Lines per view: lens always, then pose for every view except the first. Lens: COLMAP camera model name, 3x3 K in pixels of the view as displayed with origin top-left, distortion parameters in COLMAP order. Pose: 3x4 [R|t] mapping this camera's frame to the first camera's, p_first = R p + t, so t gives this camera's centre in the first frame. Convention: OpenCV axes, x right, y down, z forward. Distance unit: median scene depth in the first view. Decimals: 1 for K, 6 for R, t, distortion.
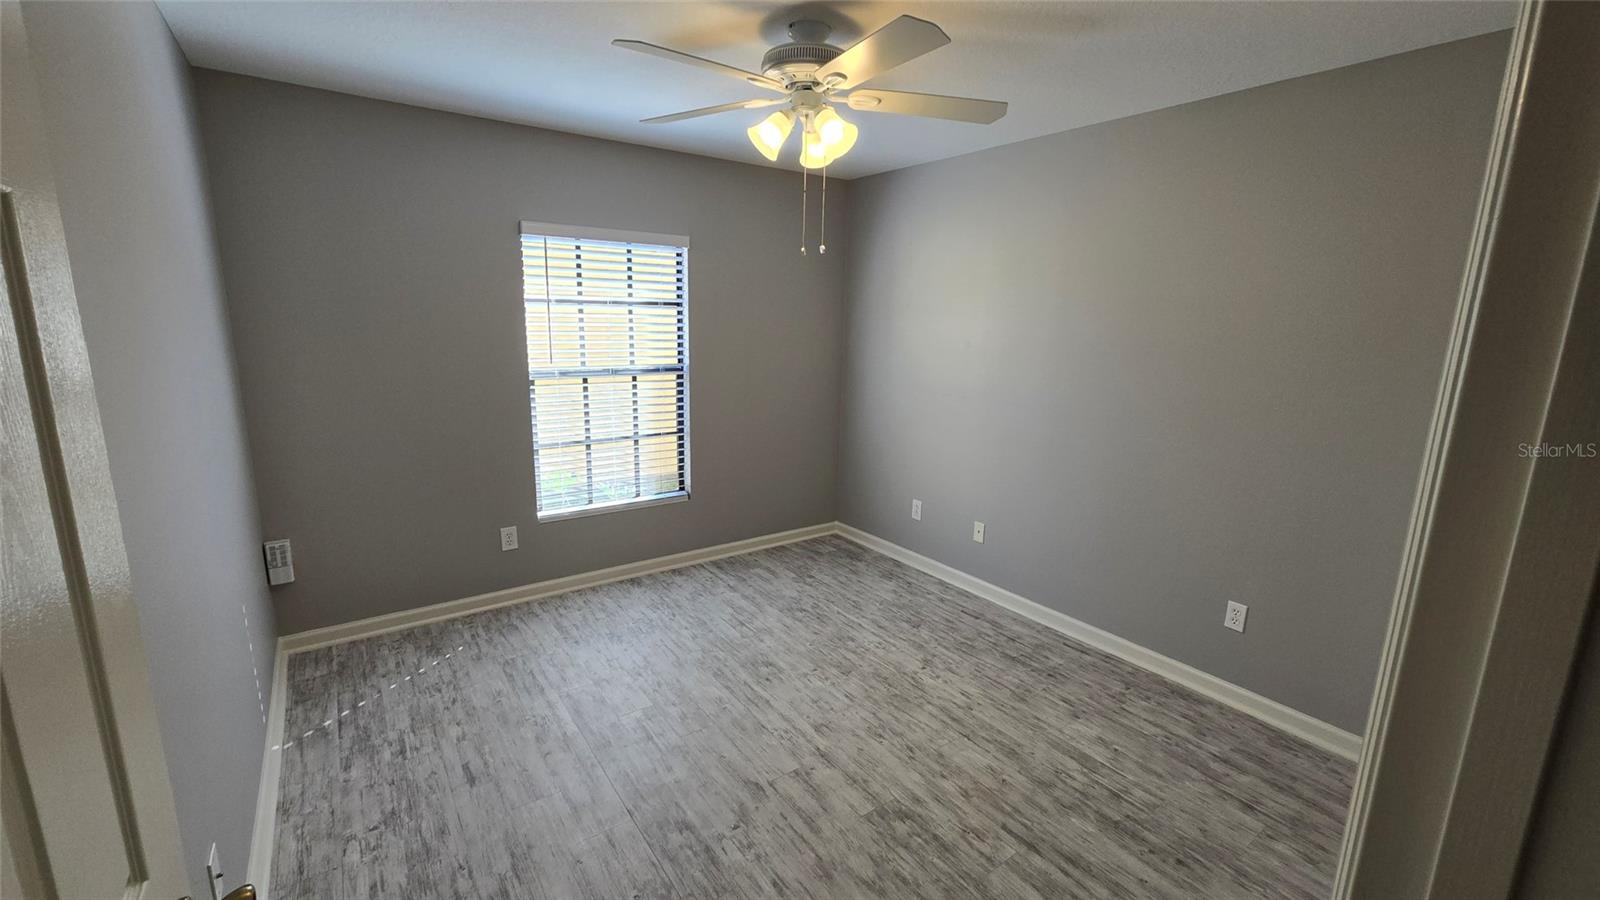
lens RADIAL K [[649.7, 0, 796.5], [0, 649.7, 446.7], [0, 0, 1]] dist [-0.000182, 0.000079]
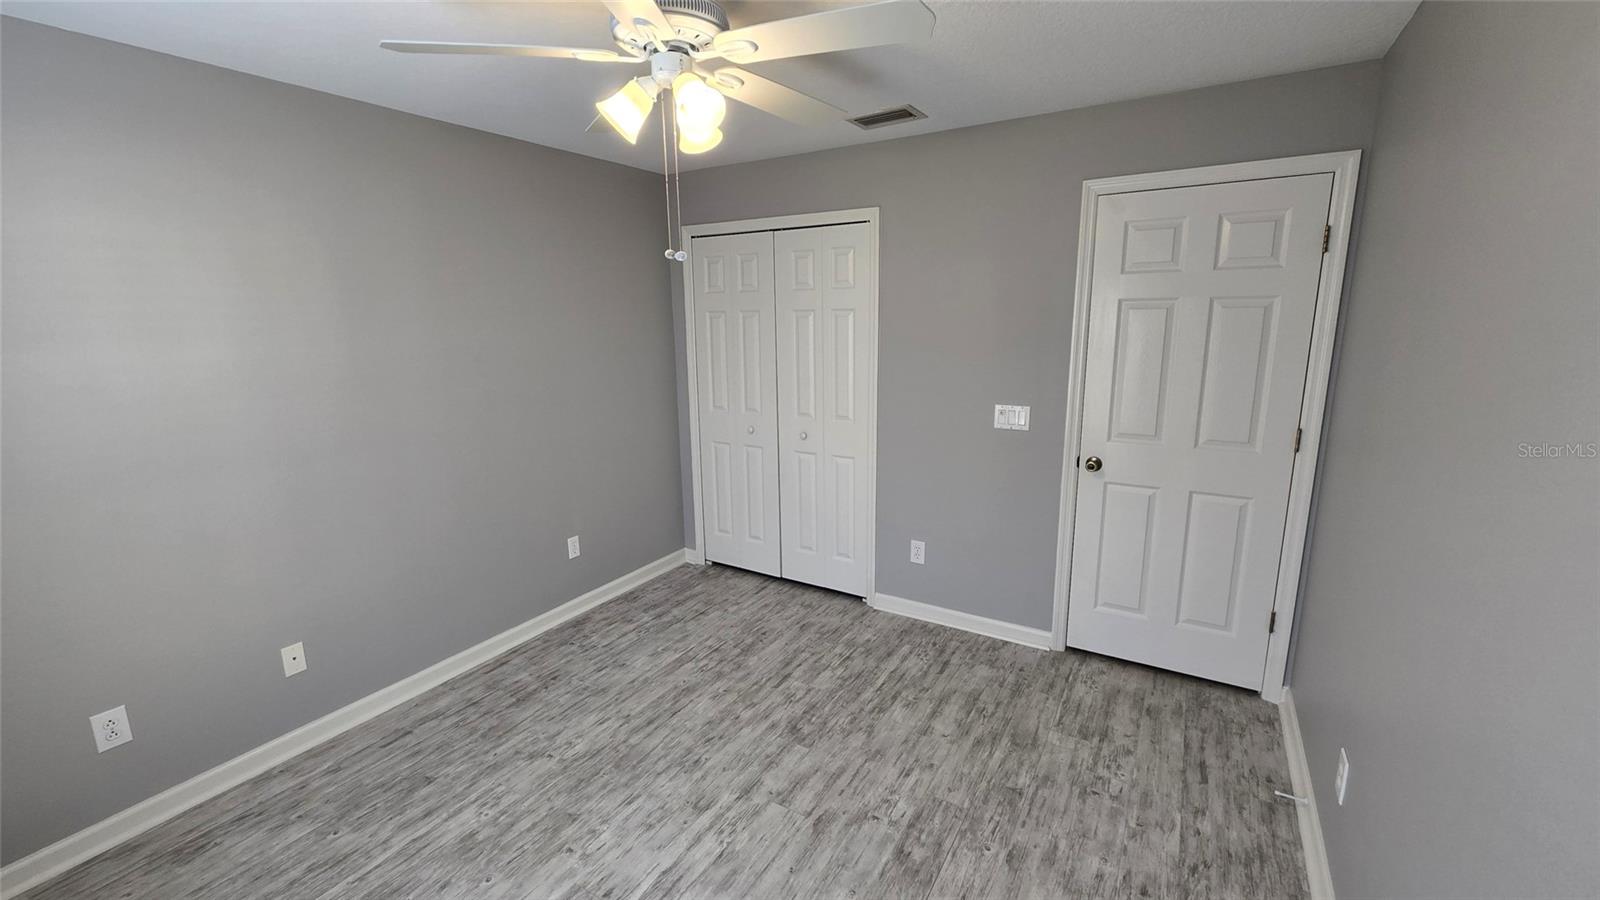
lens RADIAL K [[651.5, 0, 795.8], [0, 651.5, 450.0], [0, 0, 1]] dist [0.001499, 0.000782]
pose [[-0.391067, -0.202585, 0.897789, -0.738233], [0.192272, 0.935968, 0.294951, -0.258711], [-0.900055, 0.287965, -0.327075, 1.097215]]
